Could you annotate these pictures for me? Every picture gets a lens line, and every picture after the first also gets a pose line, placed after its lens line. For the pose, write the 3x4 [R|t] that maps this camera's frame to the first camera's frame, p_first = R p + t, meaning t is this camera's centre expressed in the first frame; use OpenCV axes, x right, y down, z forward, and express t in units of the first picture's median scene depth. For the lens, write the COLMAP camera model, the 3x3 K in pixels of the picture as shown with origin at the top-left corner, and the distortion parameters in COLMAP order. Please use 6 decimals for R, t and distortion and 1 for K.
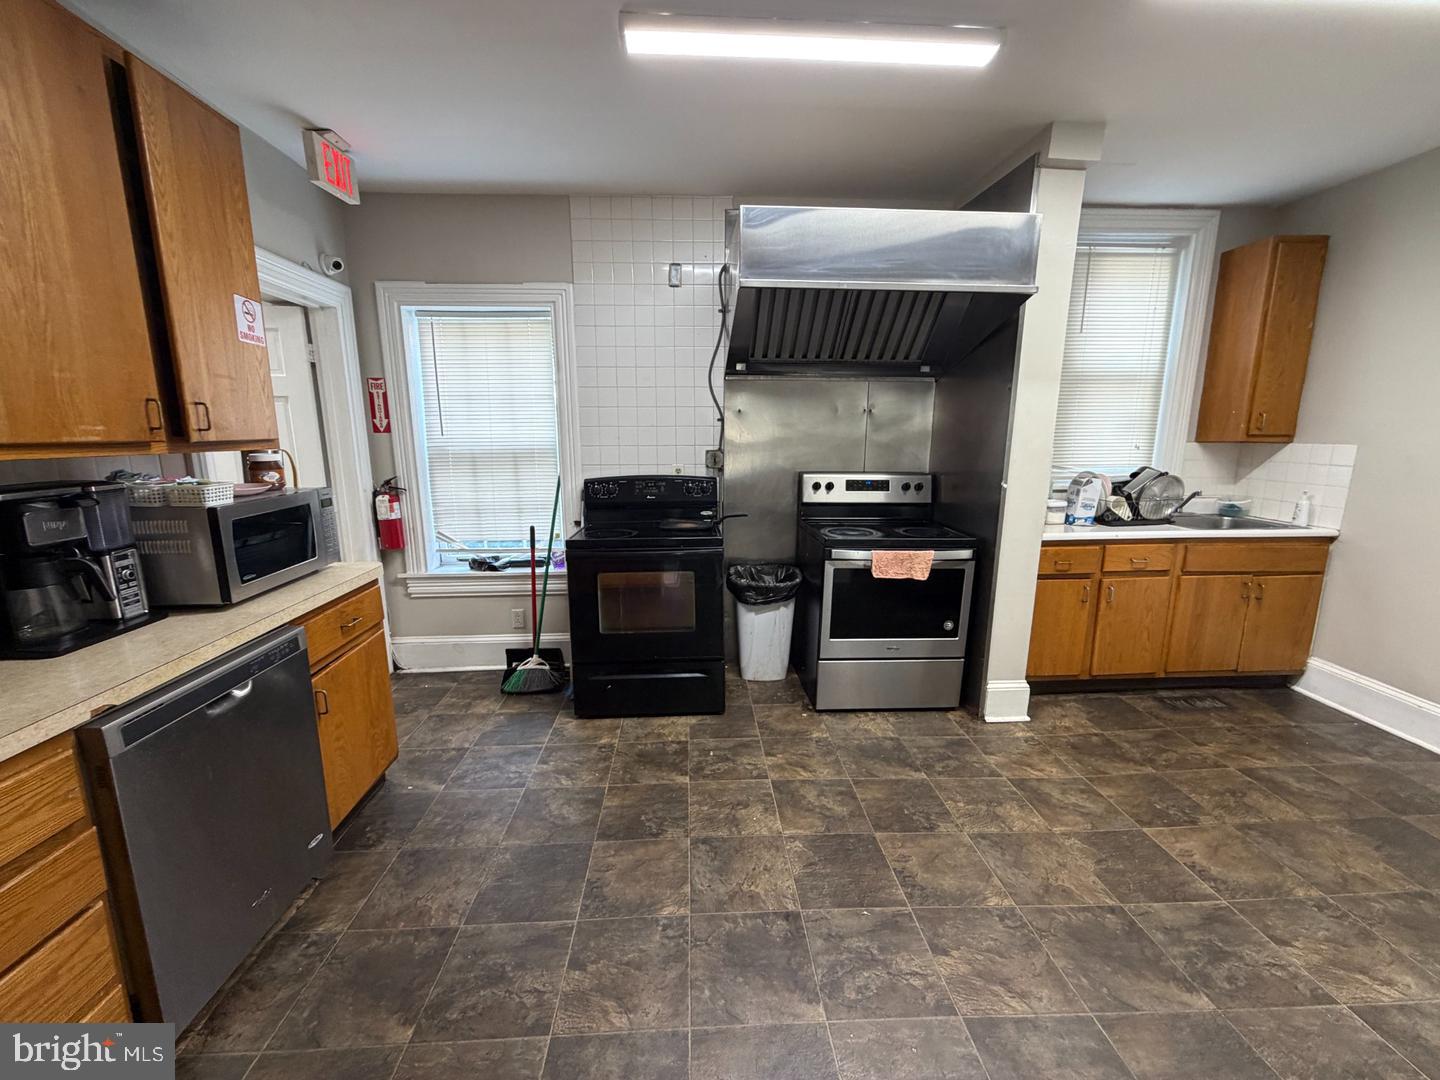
lens RADIAL K [[582.4, 0, 714.5], [0, 582.4, 538.0], [0, 0, 1]] dist [0.016300, -0.000149]
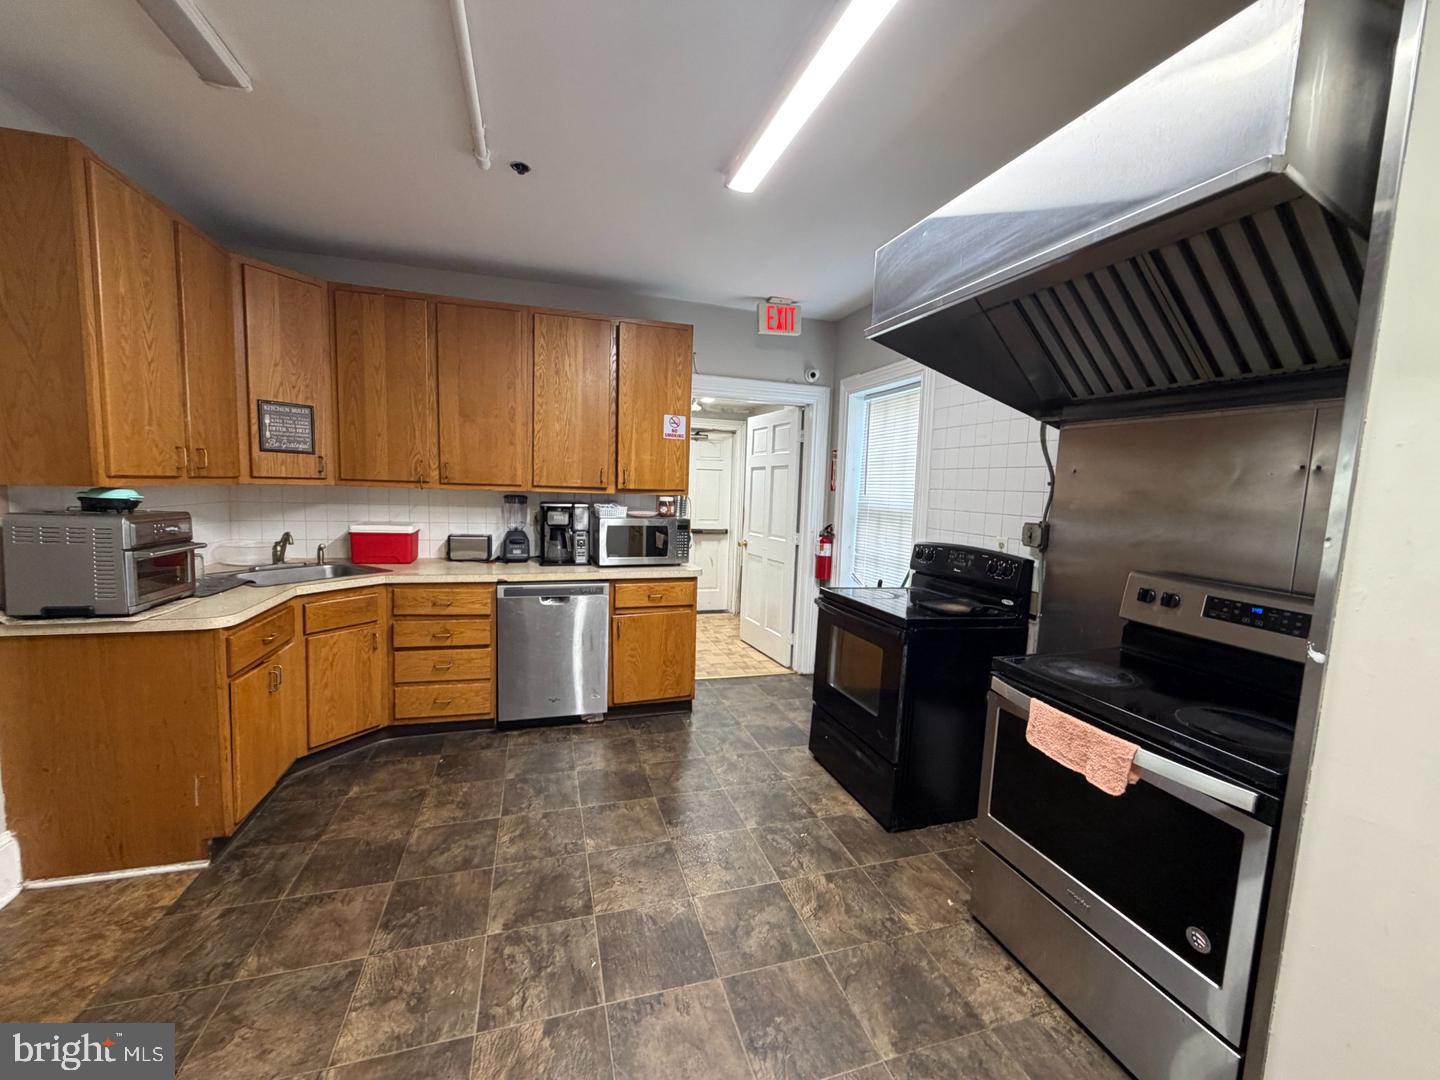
lens RADIAL K [[576.8, 0, 718.1], [0, 576.8, 540.1], [0, 0, 1]] dist [0.002080, 0.000451]
pose [[0.245625, 0.103538, -0.963820, 0.748051], [-0.208712, 0.976608, 0.051722, -0.100131], [0.946630, 0.188457, 0.261489, 0.511926]]
